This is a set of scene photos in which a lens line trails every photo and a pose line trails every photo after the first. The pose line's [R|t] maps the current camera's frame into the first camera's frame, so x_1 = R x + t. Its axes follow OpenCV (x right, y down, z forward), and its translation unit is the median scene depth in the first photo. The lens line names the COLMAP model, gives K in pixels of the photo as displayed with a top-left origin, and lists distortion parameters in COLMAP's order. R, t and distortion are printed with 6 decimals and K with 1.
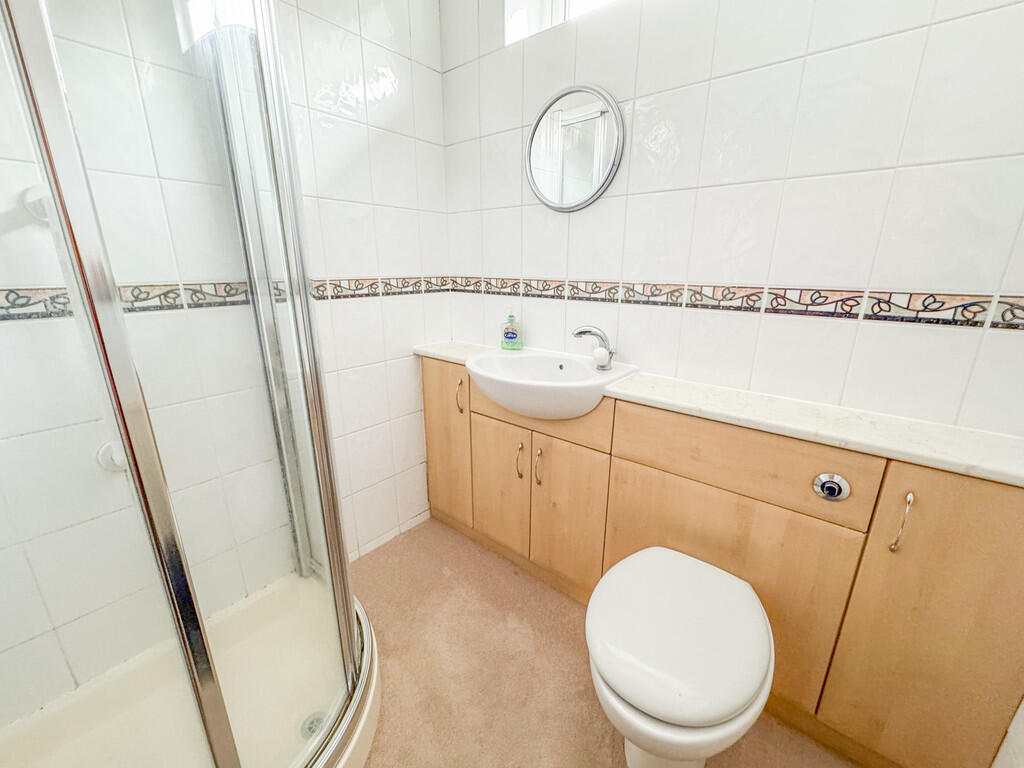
lens RADIAL K [[412.8, 0, 508.7], [0, 412.8, 380.3], [0, 0, 1]] dist [-0.000803, -0.000093]
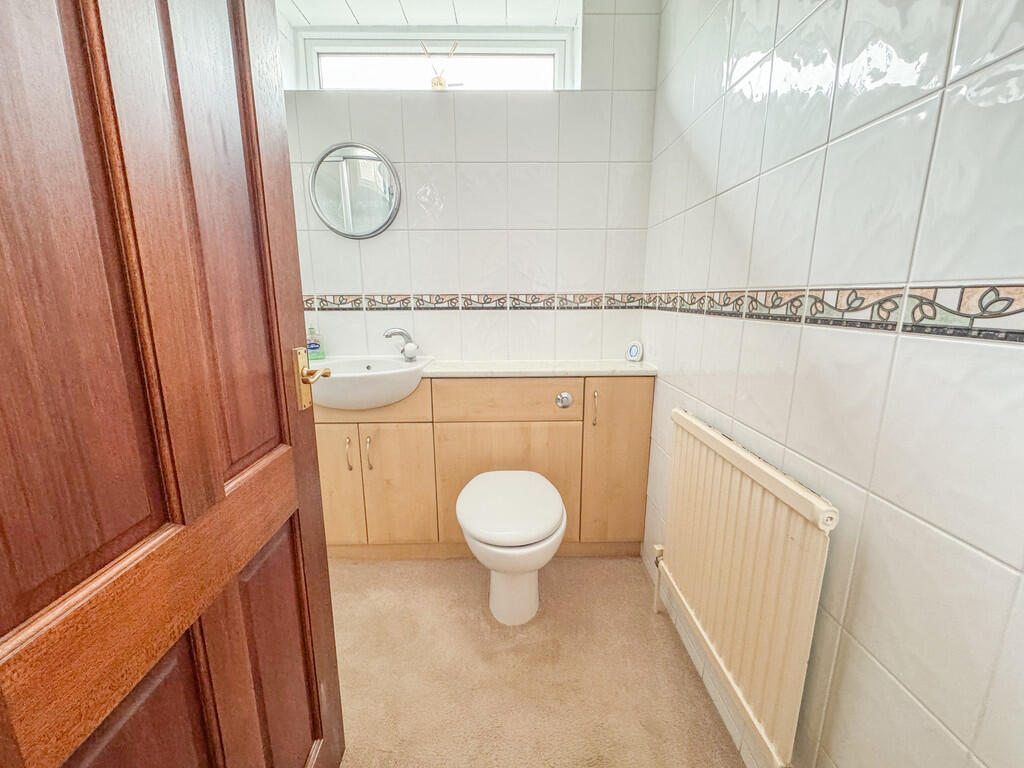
lens RADIAL K [[412.8, 0, 508.7], [0, 412.8, 380.3], [0, 0, 1]] dist [-0.000803, -0.000093]
pose [[0.761295, -0.130140, 0.635211, -0.396363], [0.183339, 0.982878, -0.018362, 0.120836], [-0.621946, 0.130438, 0.772120, -0.183486]]
